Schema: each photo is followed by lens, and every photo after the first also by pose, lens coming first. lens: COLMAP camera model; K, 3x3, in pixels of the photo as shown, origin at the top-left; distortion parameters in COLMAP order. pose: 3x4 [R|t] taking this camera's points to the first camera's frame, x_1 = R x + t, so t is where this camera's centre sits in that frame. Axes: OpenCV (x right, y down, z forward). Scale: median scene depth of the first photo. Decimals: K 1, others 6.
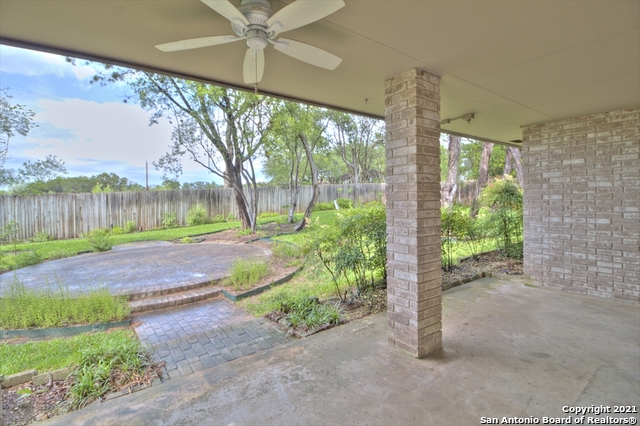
lens RADIAL K [[302.3, 0, 325.0], [0, 302.3, 204.1], [0, 0, 1]] dist [-0.001243, -0.000361]
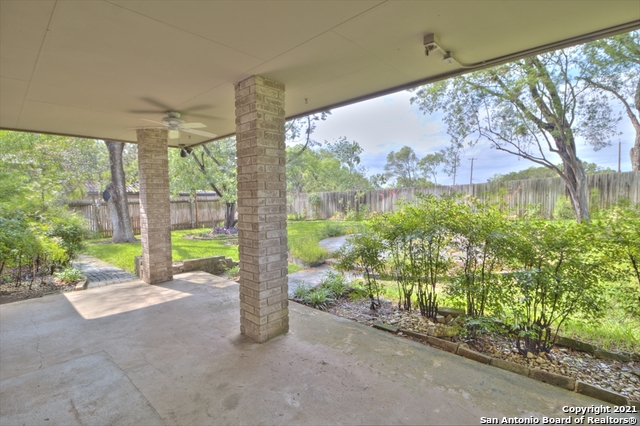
lens RADIAL K [[302.3, 0, 325.0], [0, 302.3, 204.1], [0, 0, 1]] dist [-0.001243, -0.000361]
pose [[0.202707, 0.038313, -0.978490, 0.531982], [-0.000209, 0.999236, 0.039082, -0.011066], [0.979239, -0.007717, 0.202560, 0.384904]]
